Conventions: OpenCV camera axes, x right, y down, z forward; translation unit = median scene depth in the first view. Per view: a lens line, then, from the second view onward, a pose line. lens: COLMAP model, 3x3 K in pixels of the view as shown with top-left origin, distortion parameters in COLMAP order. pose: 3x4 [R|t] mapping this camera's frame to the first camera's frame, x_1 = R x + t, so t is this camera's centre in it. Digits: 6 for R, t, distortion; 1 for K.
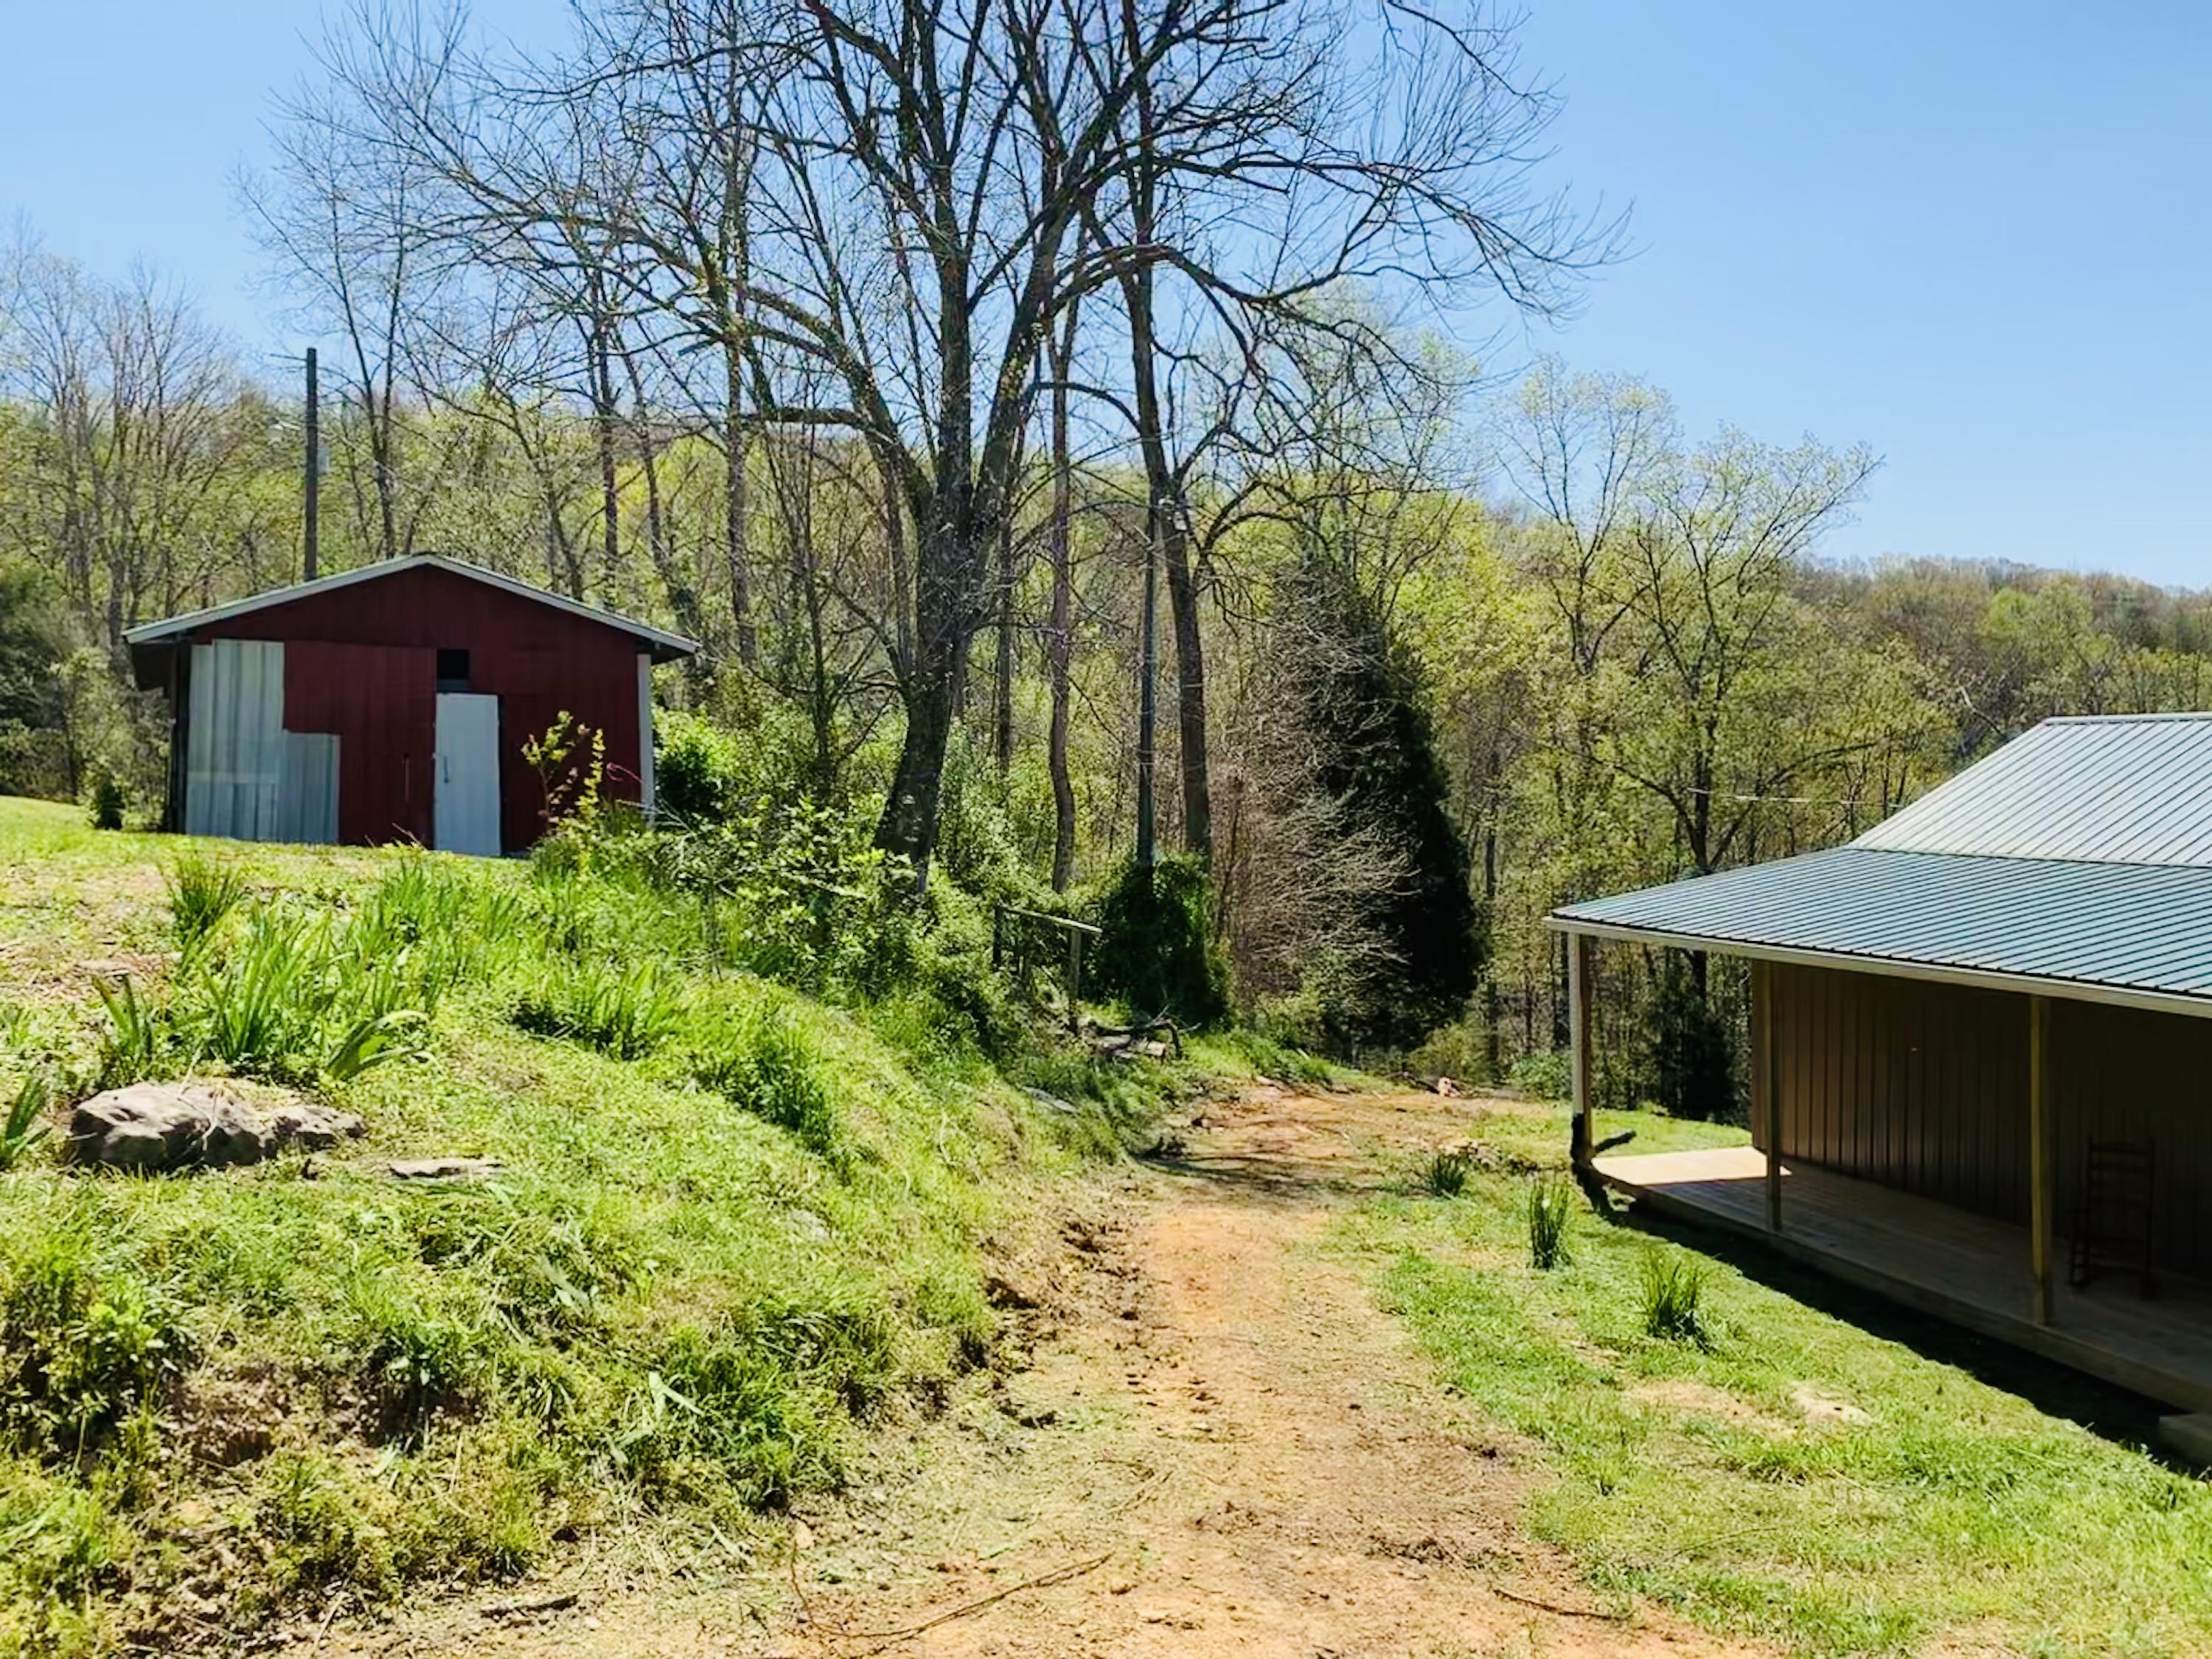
lens RADIAL K [[1819.7, 0, 1106.8], [0, 1819.7, 808.7], [0, 0, 1]] dist [-0.000599, 0.004092]
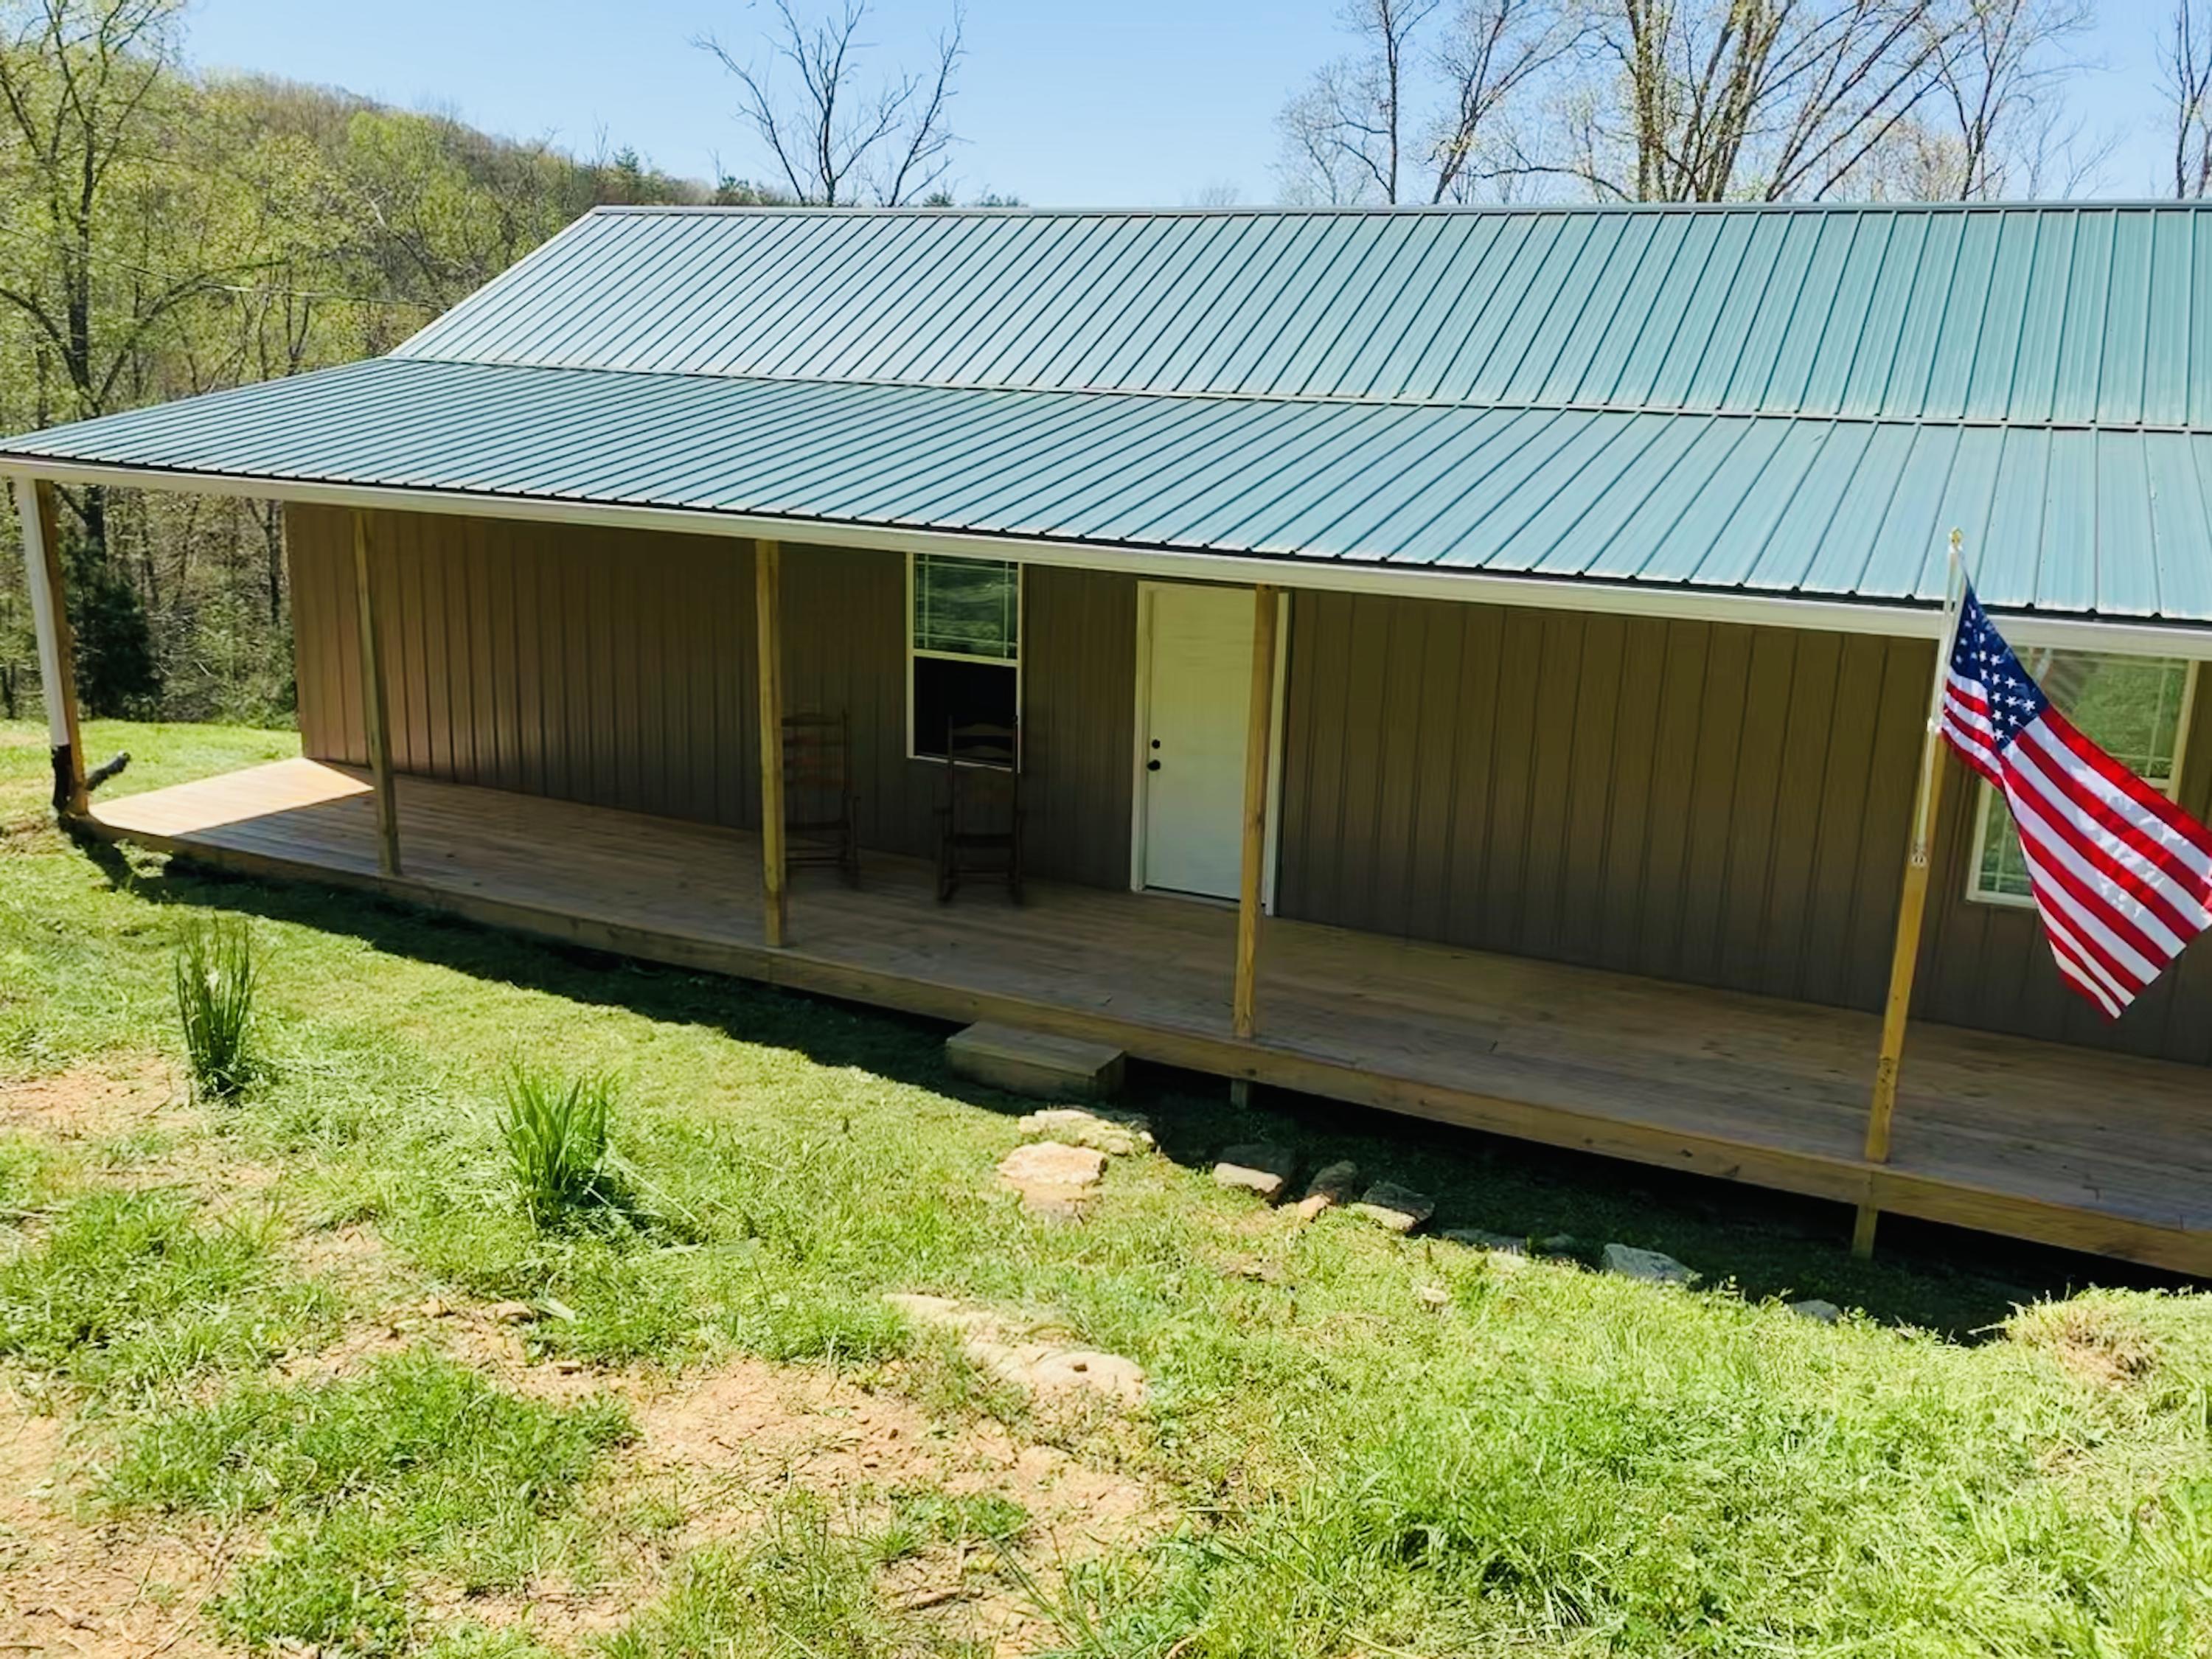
lens RADIAL K [[1819.7, 0, 1106.8], [0, 1819.7, 808.7], [0, 0, 1]] dist [-0.000599, 0.004092]
pose [[0.669493, -0.151410, 0.727223, 0.021490], [-0.029674, 0.972773, 0.229852, 0.022265], [-0.742225, -0.175464, 0.646772, 0.268780]]
